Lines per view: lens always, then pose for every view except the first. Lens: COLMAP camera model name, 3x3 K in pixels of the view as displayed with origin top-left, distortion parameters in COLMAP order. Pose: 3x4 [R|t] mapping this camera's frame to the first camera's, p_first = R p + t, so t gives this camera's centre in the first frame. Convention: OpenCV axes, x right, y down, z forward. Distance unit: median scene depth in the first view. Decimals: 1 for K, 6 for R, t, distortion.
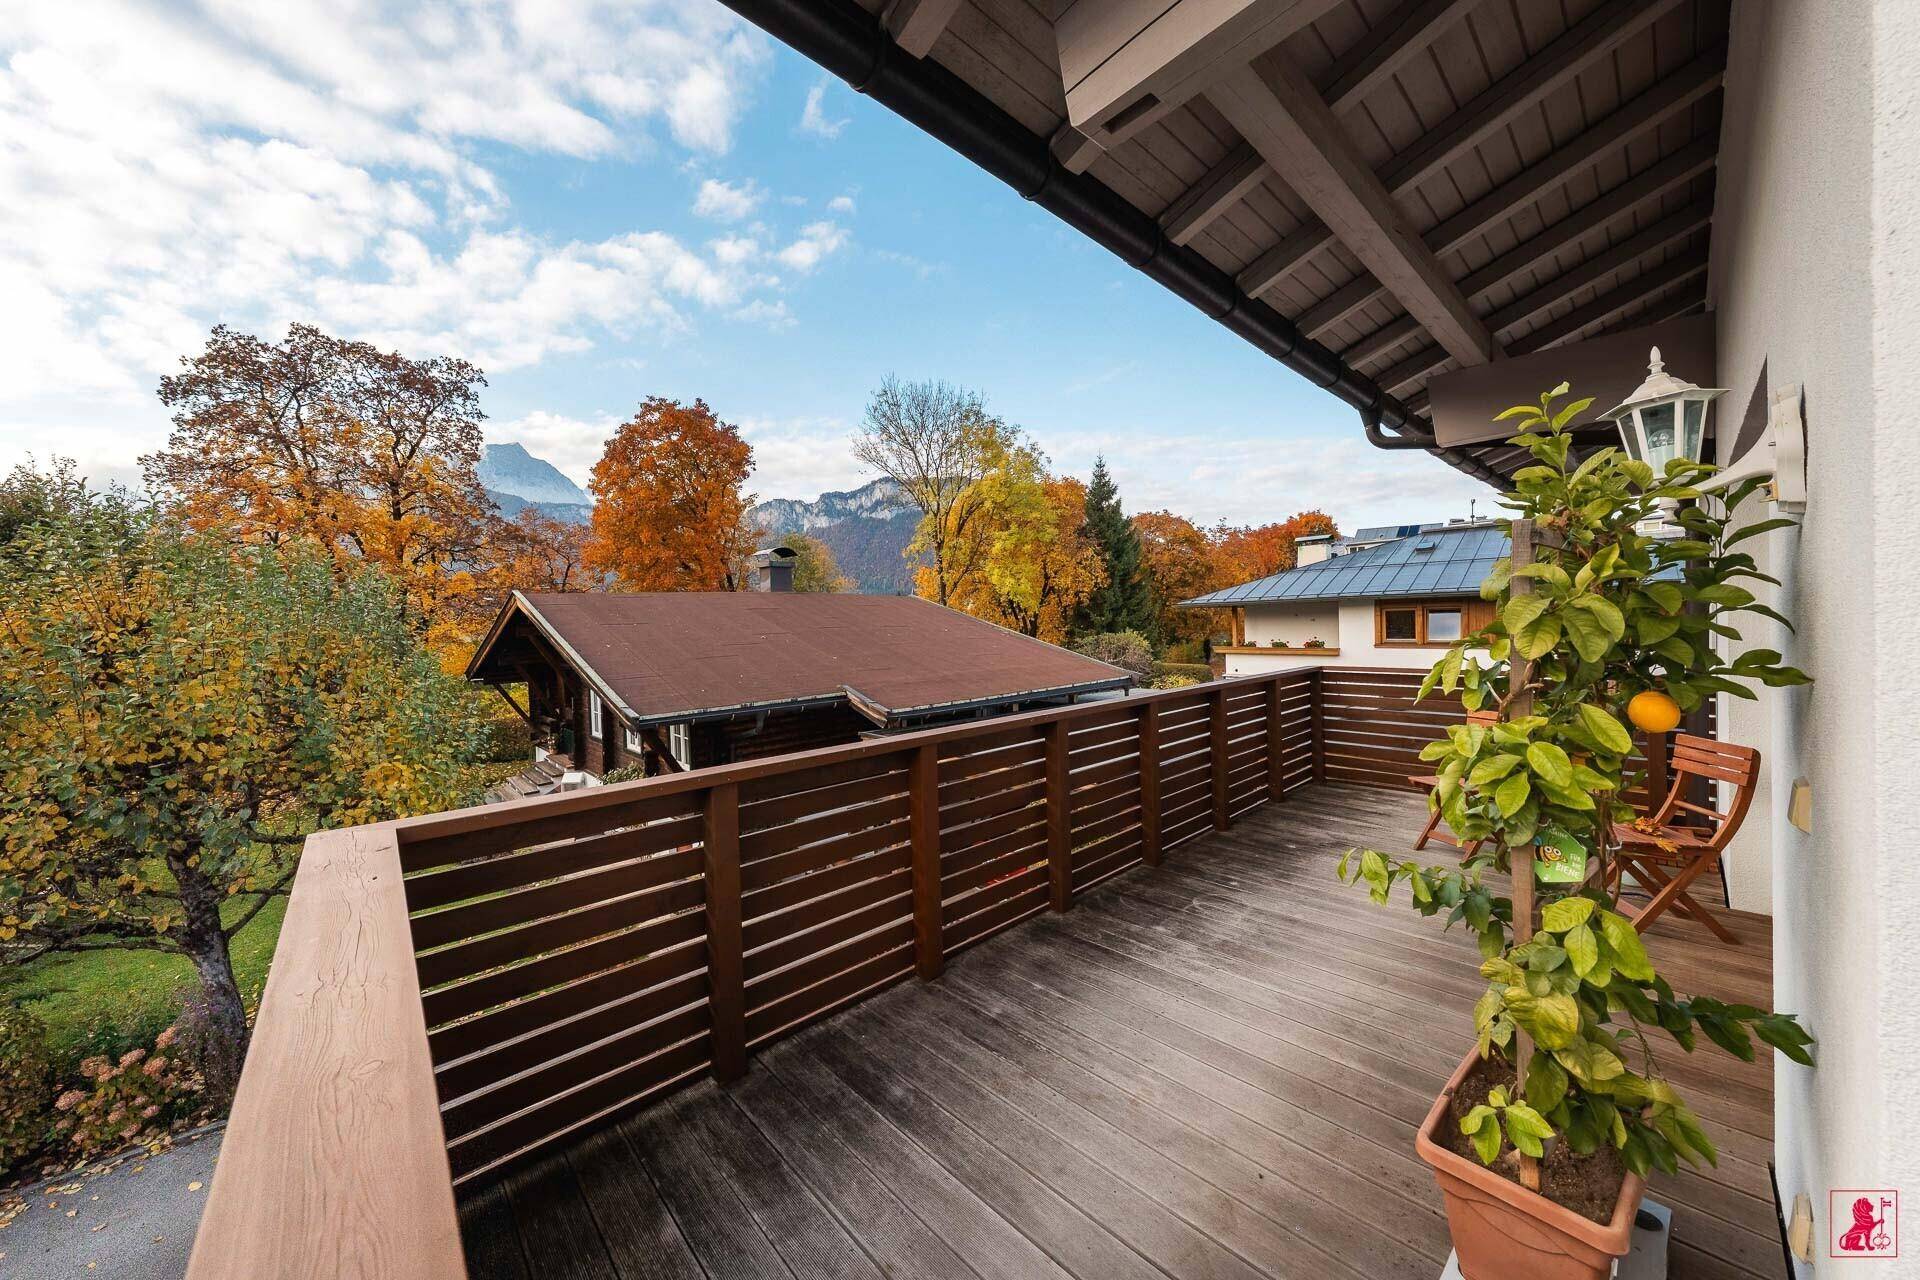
lens RADIAL K [[675.2, 0, 964.8], [0, 675.2, 631.4], [0, 0, 1]] dist [-0.001139, -0.000125]
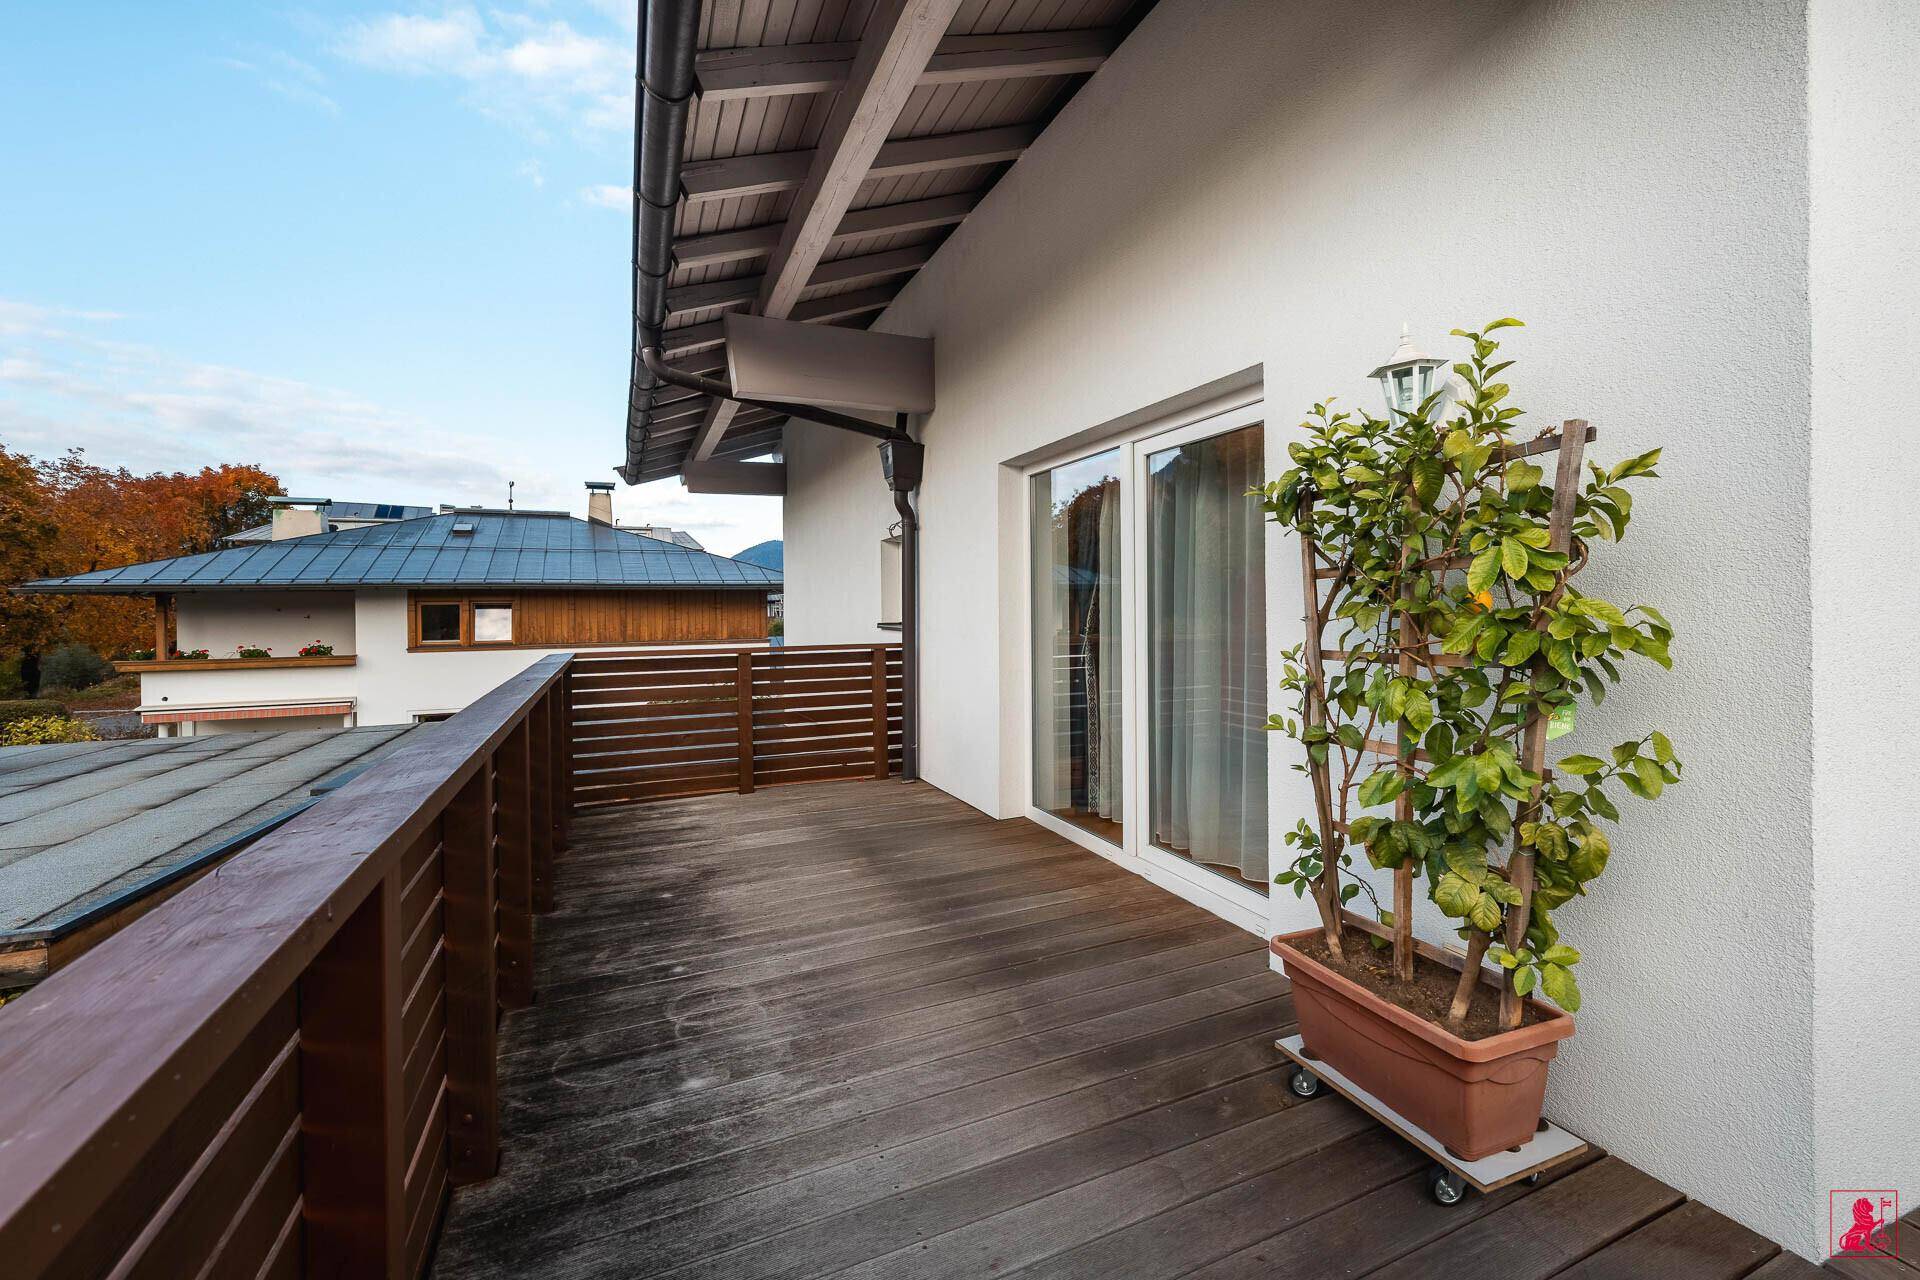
lens RADIAL K [[805.4, 0, 968.0], [0, 805.4, 620.6], [0, 0, 1]] dist [-0.000269, -0.000226]
pose [[0.330746, 0.006280, 0.943699, -0.197436], [0.017031, 0.999775, -0.012622, 0.041580], [-0.943566, 0.020247, 0.330564, 0.382650]]
